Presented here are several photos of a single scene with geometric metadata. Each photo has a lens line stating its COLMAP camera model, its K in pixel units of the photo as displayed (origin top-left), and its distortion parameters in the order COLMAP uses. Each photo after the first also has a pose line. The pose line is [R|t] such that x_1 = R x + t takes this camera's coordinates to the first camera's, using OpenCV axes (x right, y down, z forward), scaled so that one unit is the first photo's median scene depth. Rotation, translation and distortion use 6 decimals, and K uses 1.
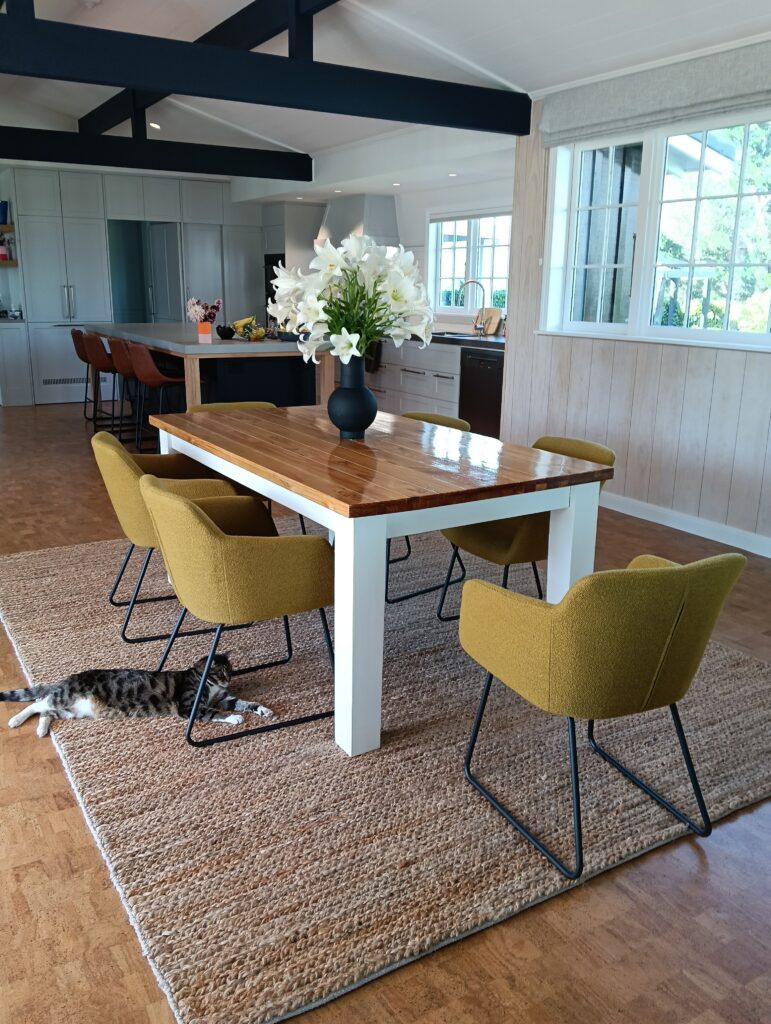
lens RADIAL K [[856.2, 0, 385.5], [0, 856.2, 512.0], [0, 0, 1]] dist [0.004316, 0.001335]
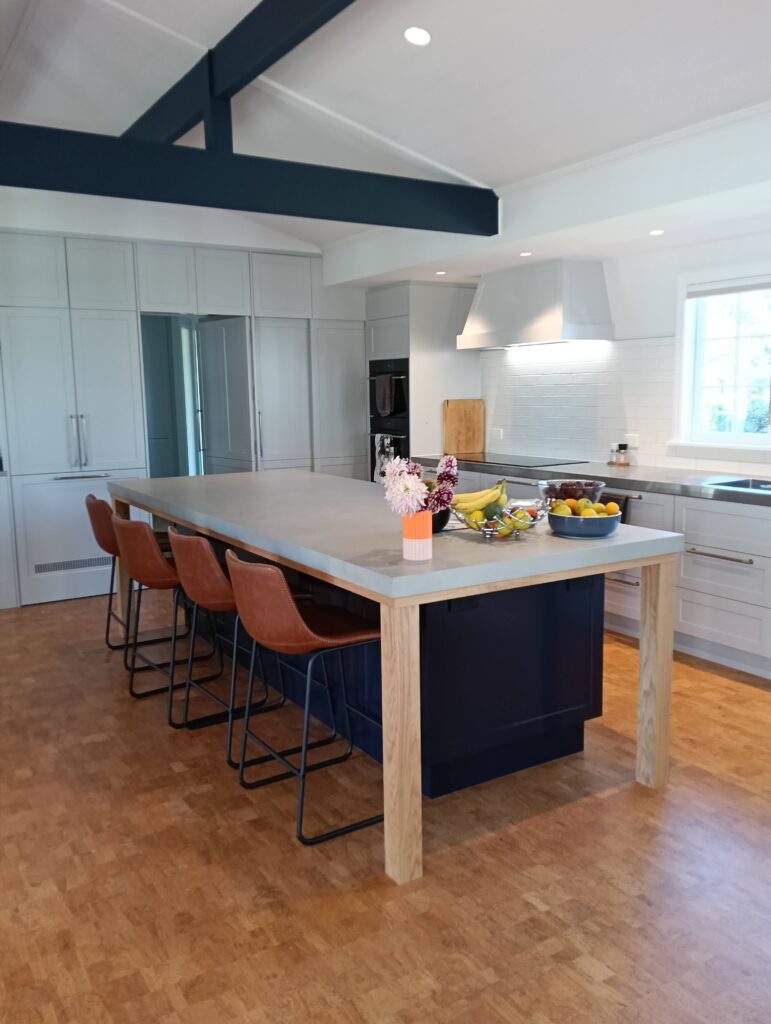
lens RADIAL K [[847.1, 0, 385.5], [0, 847.1, 512.0], [0, 0, 1]] dist [0.041998, -0.000383]
pose [[0.999573, -0.027871, 0.008805, -0.159040], [0.028716, 0.992578, -0.118174, -0.118579], [-0.005446, 0.118376, 0.992954, 0.404051]]
